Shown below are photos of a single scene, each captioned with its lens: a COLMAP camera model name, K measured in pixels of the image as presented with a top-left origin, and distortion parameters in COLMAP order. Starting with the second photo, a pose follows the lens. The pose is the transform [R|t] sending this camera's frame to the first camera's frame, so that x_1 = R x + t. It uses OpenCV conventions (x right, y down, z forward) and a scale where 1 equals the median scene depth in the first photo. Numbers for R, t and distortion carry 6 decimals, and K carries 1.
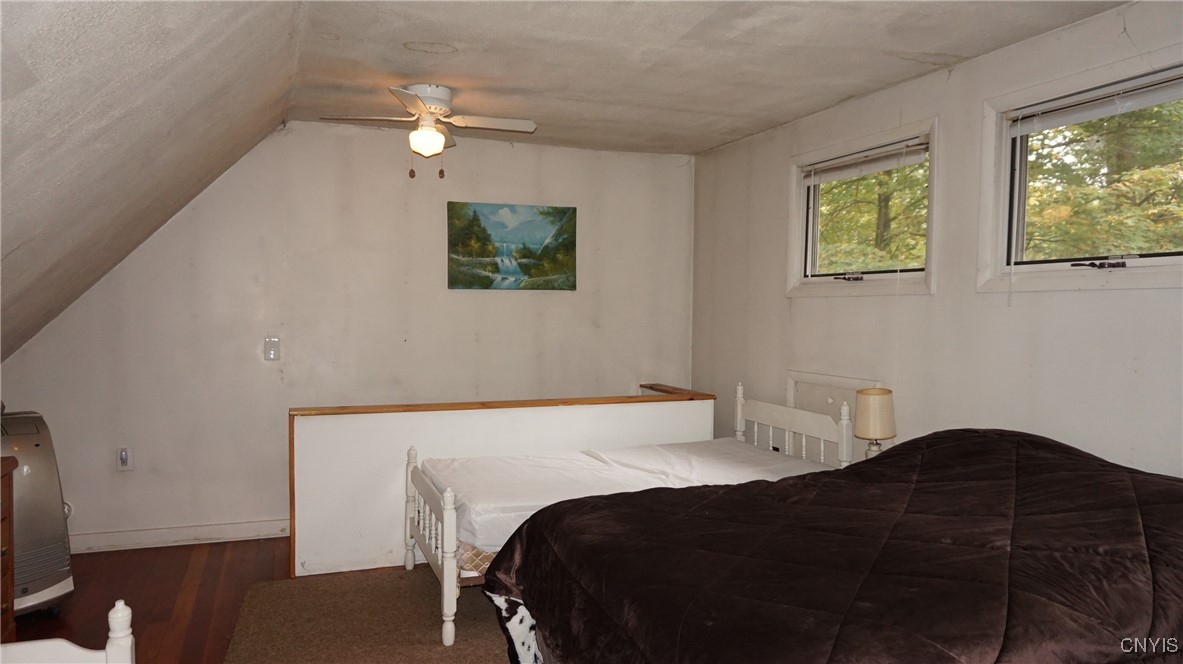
lens RADIAL K [[797.6, 0, 589.7], [0, 797.6, 332.5], [0, 0, 1]] dist [-0.049362, 0.046635]
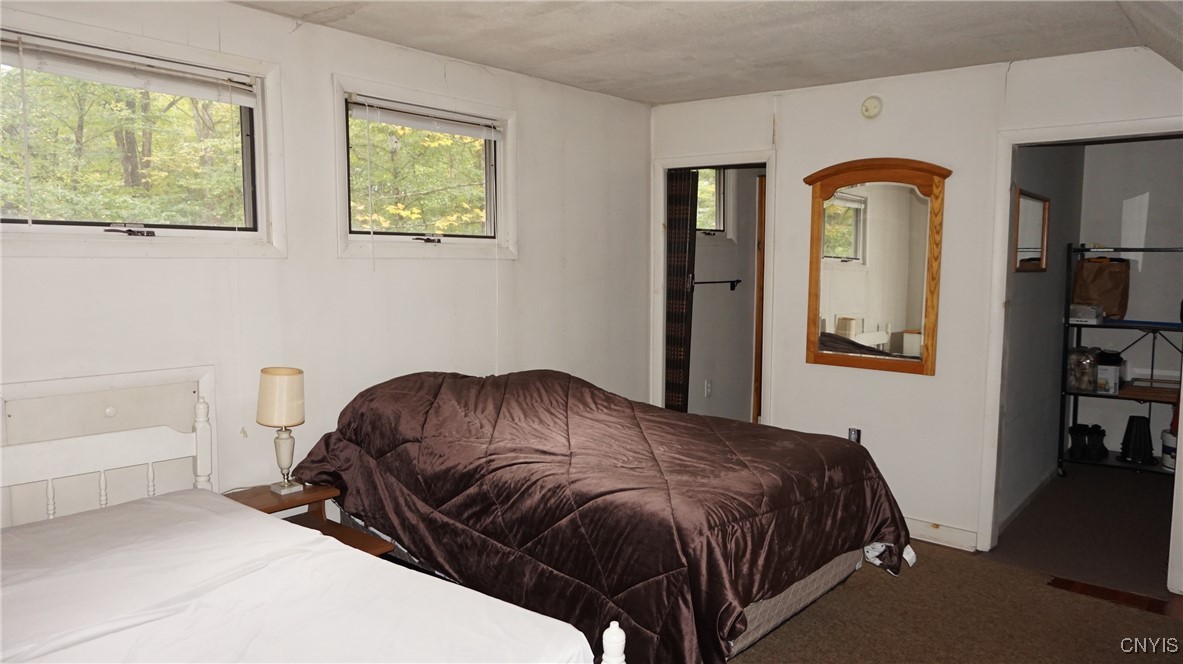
lens RADIAL K [[797.6, 0, 589.7], [0, 797.6, 332.5], [0, 0, 1]] dist [-0.049362, 0.046635]
pose [[-0.471183, -0.053344, 0.880421, -0.543066], [0.042157, 0.995667, 0.082888, -0.023320], [-0.881028, 0.076171, -0.466892, 1.106662]]
